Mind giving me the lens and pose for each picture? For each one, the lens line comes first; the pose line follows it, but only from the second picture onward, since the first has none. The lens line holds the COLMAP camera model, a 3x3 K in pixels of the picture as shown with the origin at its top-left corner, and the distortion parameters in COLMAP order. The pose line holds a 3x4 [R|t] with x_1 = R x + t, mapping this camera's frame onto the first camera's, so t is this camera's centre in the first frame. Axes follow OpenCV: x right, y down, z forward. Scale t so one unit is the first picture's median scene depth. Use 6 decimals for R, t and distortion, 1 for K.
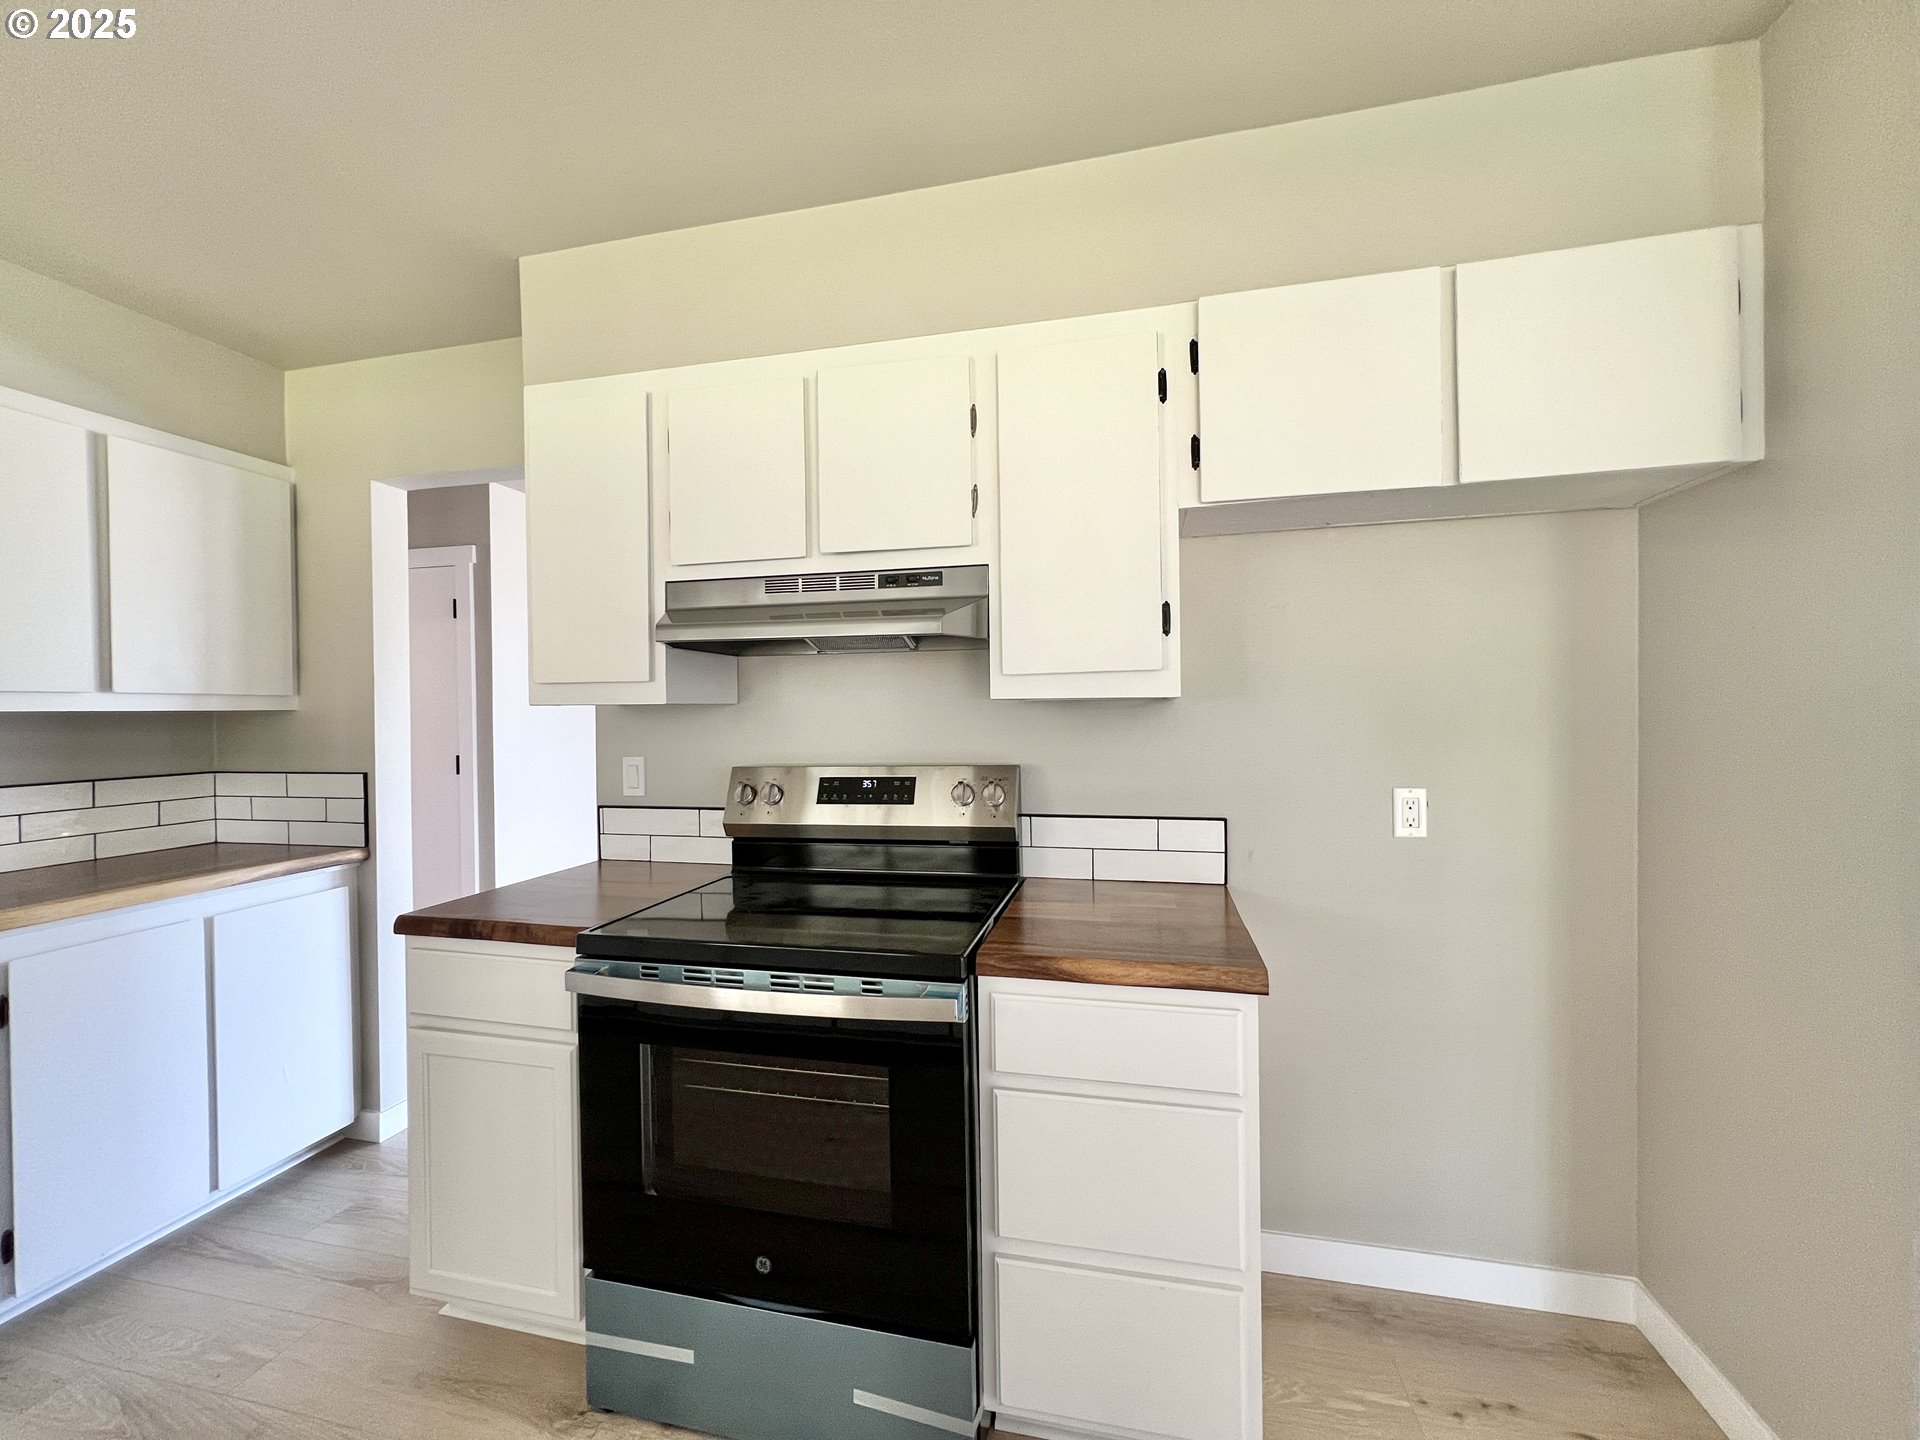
lens RADIAL K [[771.8, 0, 958.4], [0, 771.8, 718.0], [0, 0, 1]] dist [-0.003154, 0.000813]
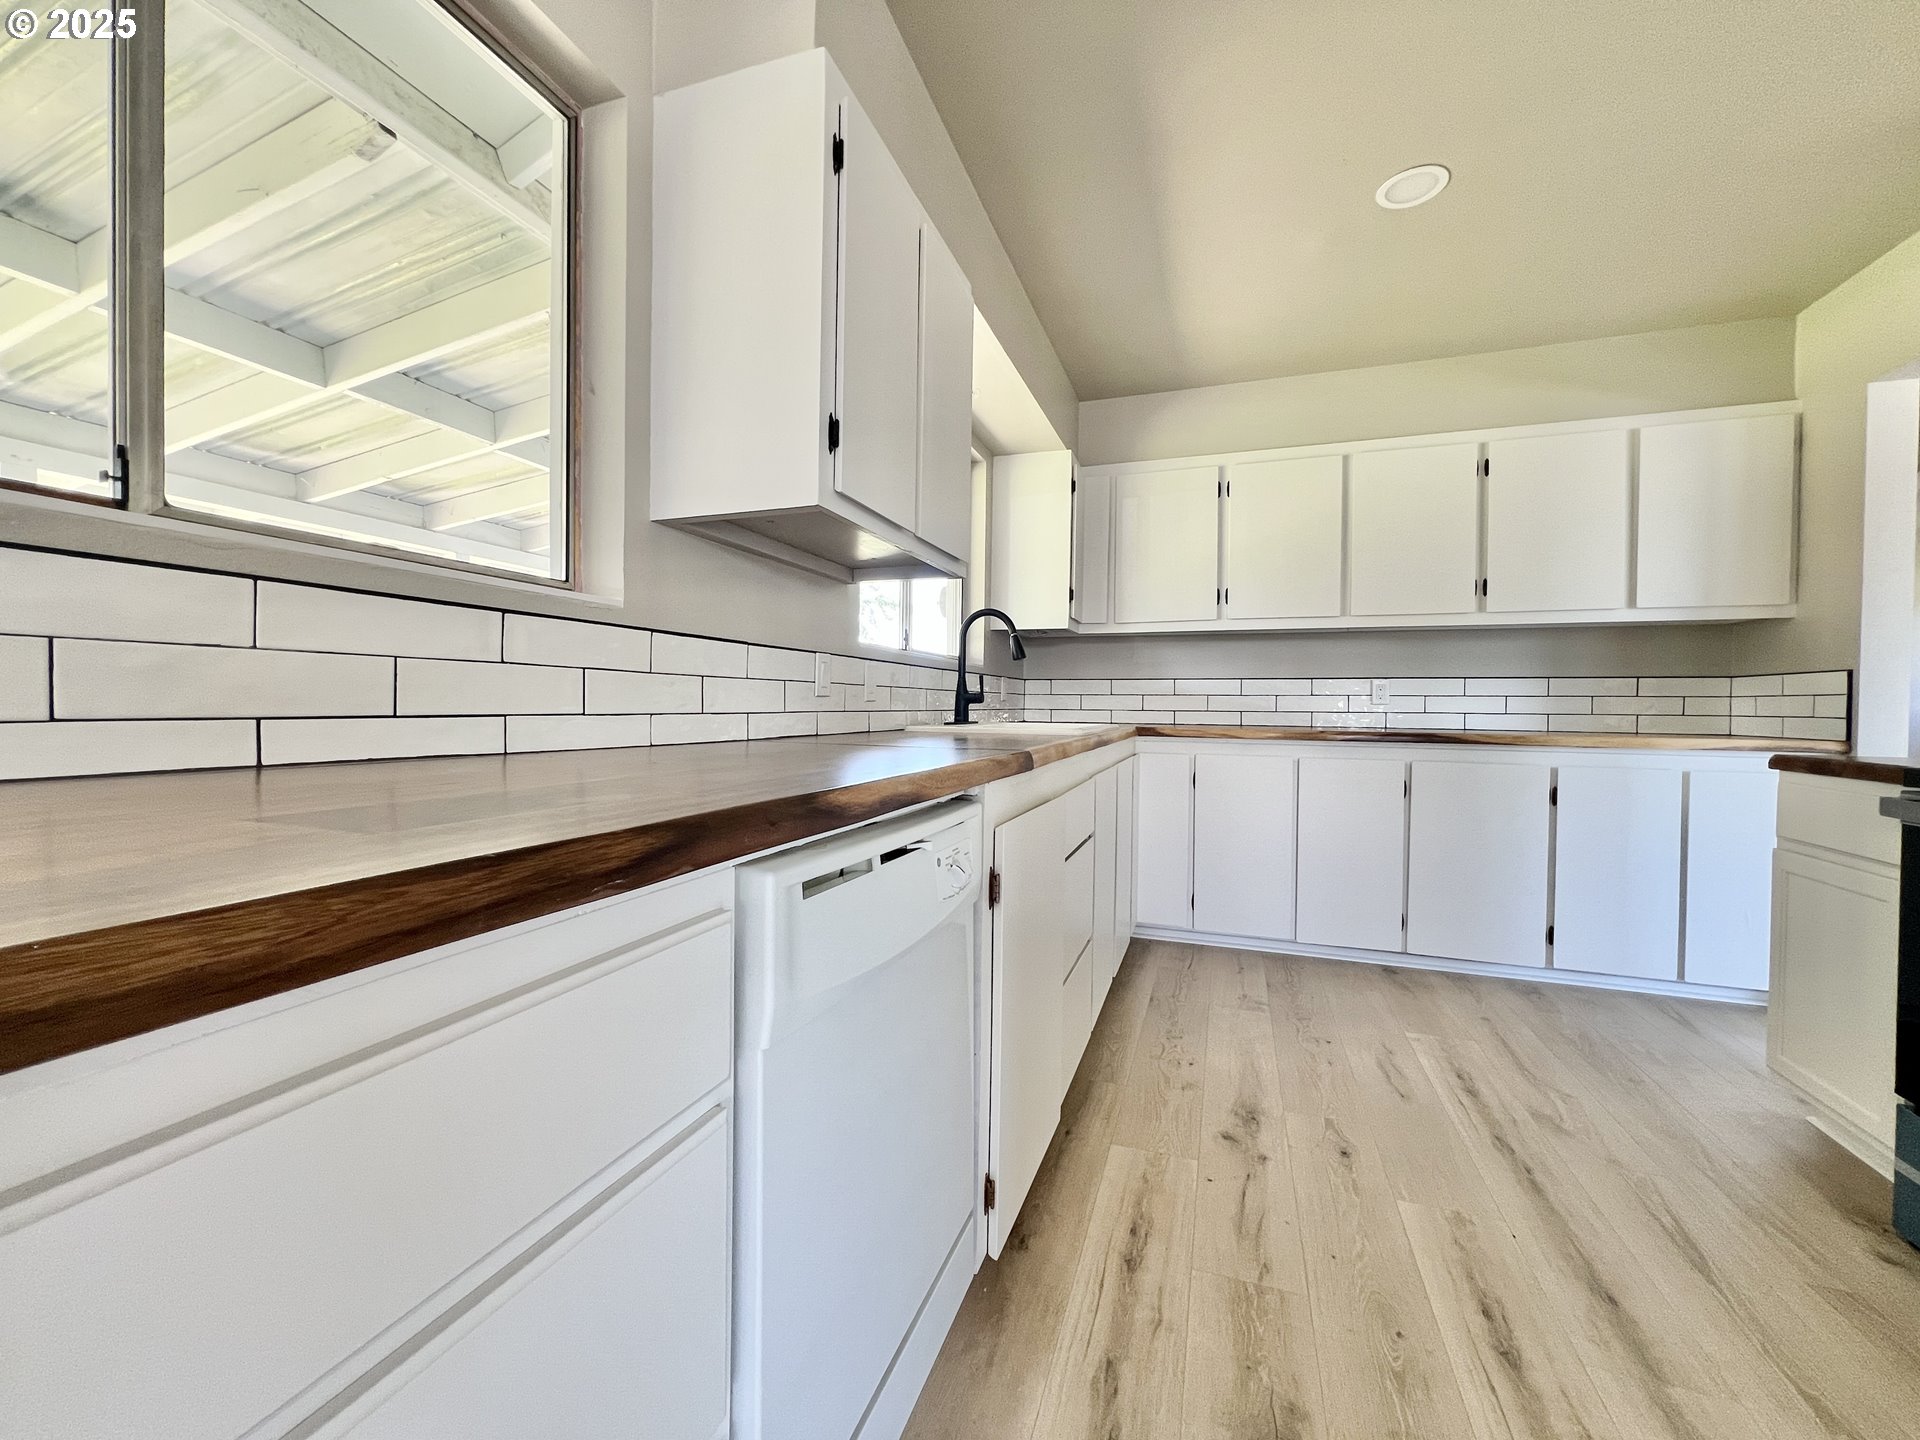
lens RADIAL K [[771.8, 0, 954.6], [0, 771.8, 715.9], [0, 0, 1]] dist [-0.003154, 0.000813]
pose [[-0.111684, 0.026979, -0.993377, 0.502698], [-0.018539, 0.999401, 0.029226, 0.157342], [0.993571, 0.021680, -0.111117, -0.107963]]
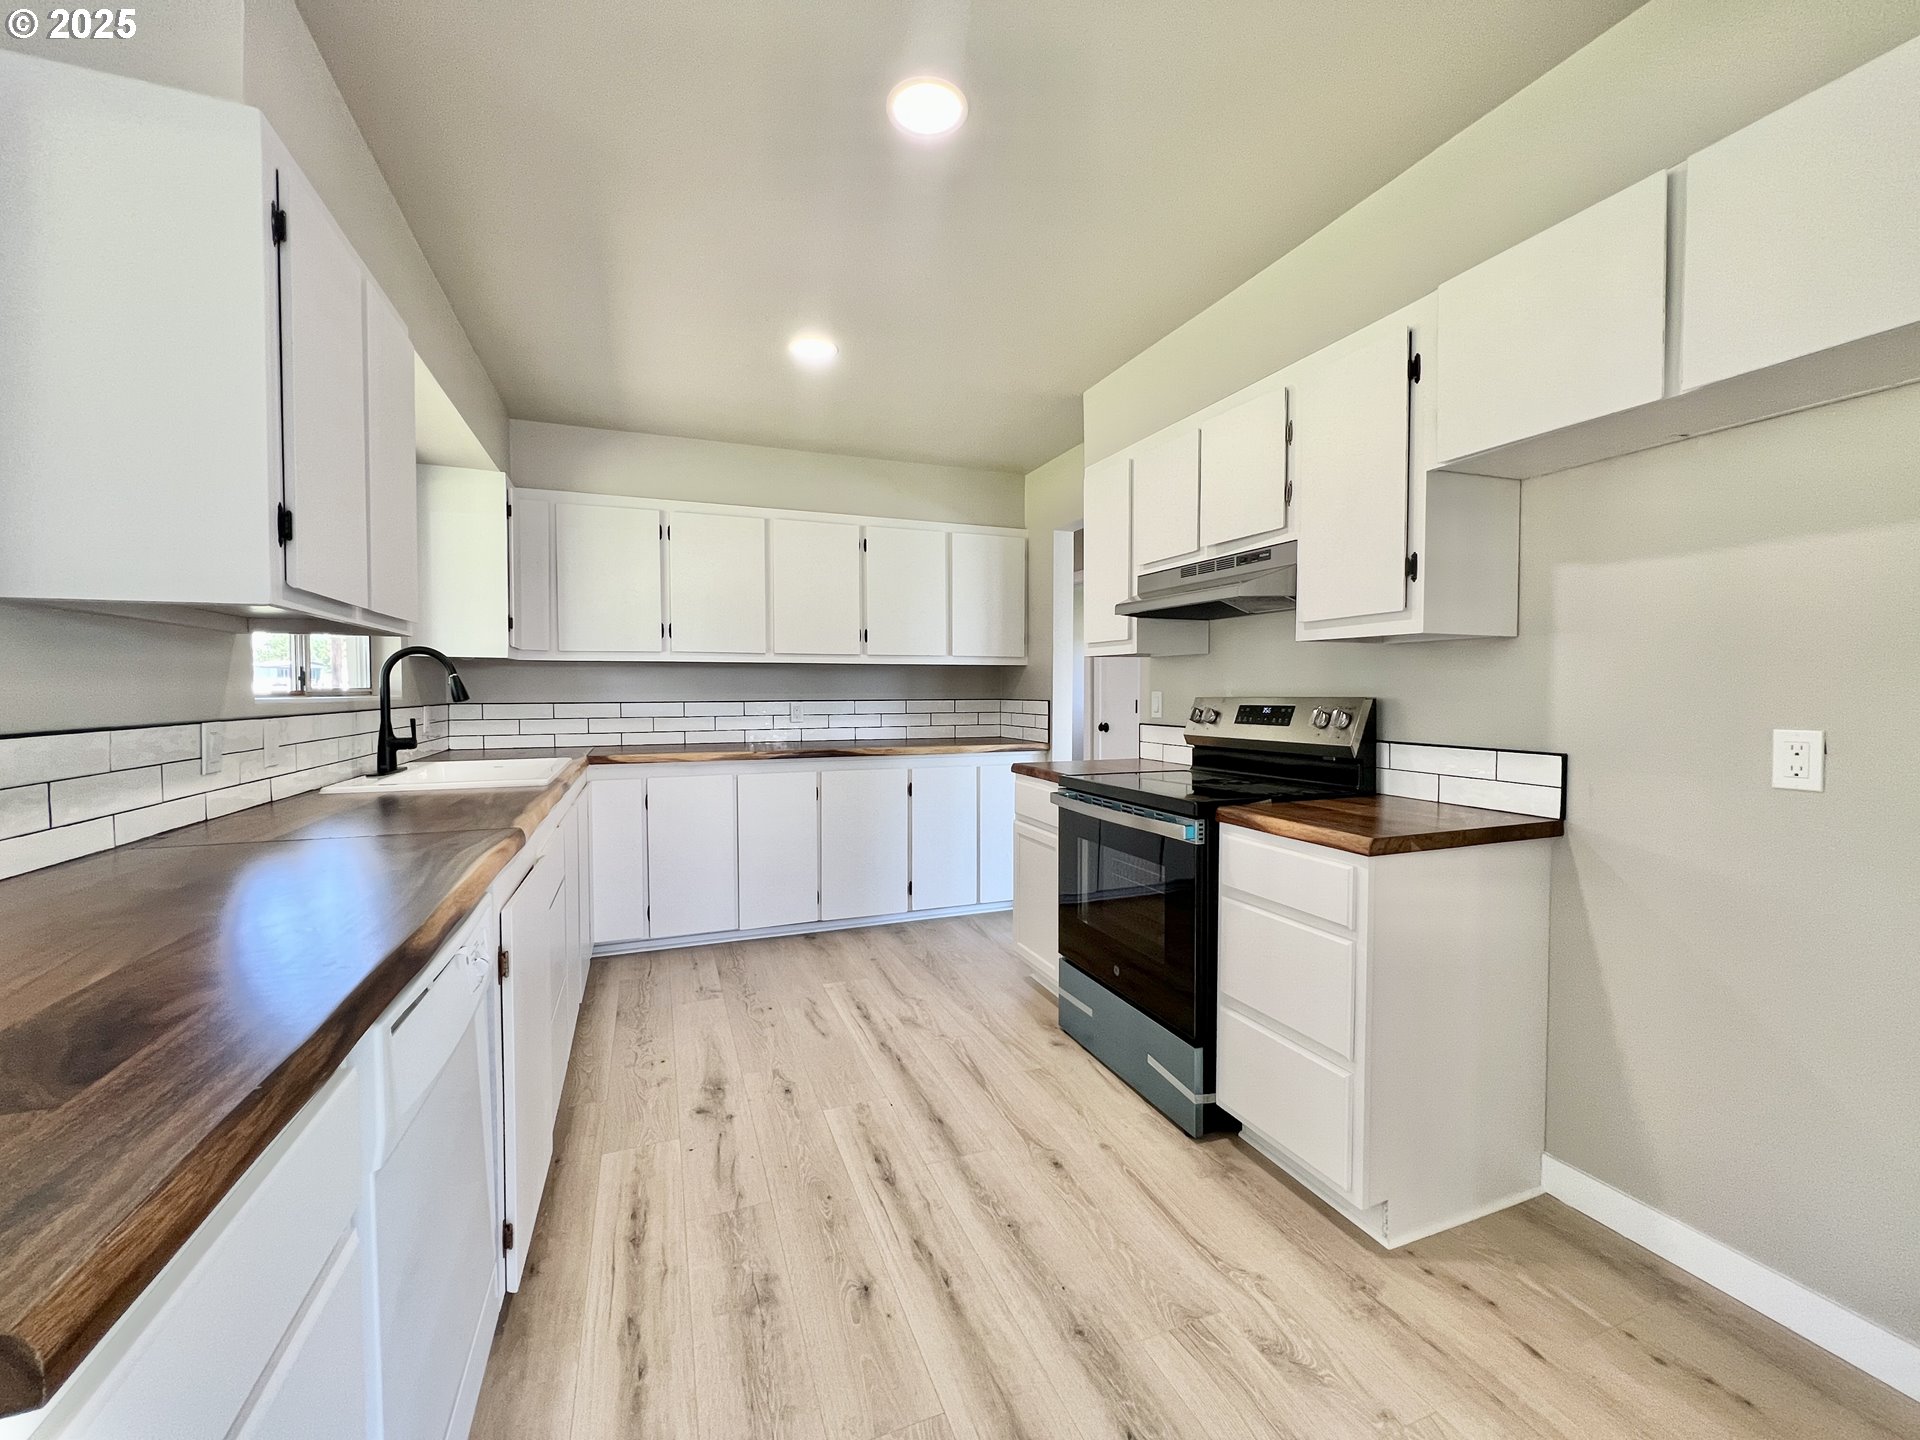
lens RADIAL K [[771.8, 0, 955.1], [0, 771.8, 718.4], [0, 0, 1]] dist [-0.003154, 0.000813]
pose [[0.566806, 0.043279, -0.822714, 0.683844], [-0.014755, 0.998992, 0.042388, 0.050954], [0.823719, -0.011887, 0.566874, -0.204624]]
